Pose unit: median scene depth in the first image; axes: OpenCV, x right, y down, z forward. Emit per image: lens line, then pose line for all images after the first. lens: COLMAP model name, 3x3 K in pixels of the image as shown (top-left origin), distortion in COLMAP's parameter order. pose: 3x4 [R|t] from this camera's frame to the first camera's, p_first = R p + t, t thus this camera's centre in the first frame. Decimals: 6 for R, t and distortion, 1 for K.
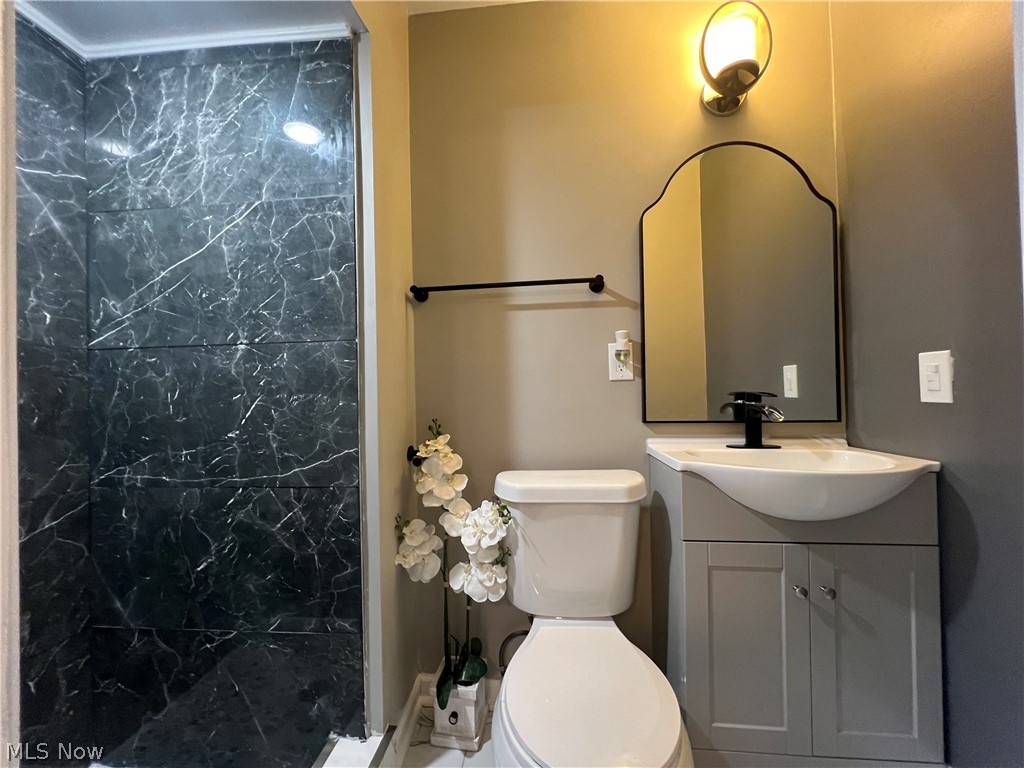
lens RADIAL K [[410.5, 0, 513.1], [0, 410.5, 385.2], [0, 0, 1]] dist [-0.001187, -0.000032]
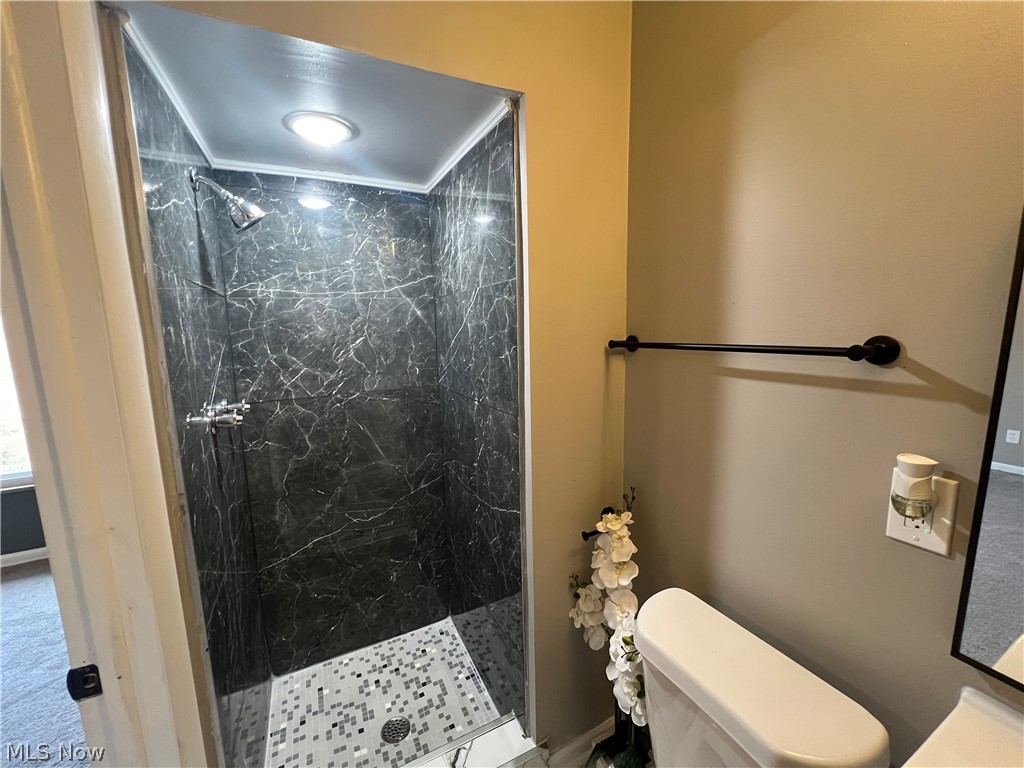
lens RADIAL K [[410.5, 0, 513.1], [0, 410.5, 385.2], [0, 0, 1]] dist [-0.001187, -0.000032]
pose [[0.529185, 0.132635, -0.838076, 0.481768], [0.021663, 0.985273, 0.169609, -0.362922], [0.848230, -0.107910, 0.518519, 0.420952]]
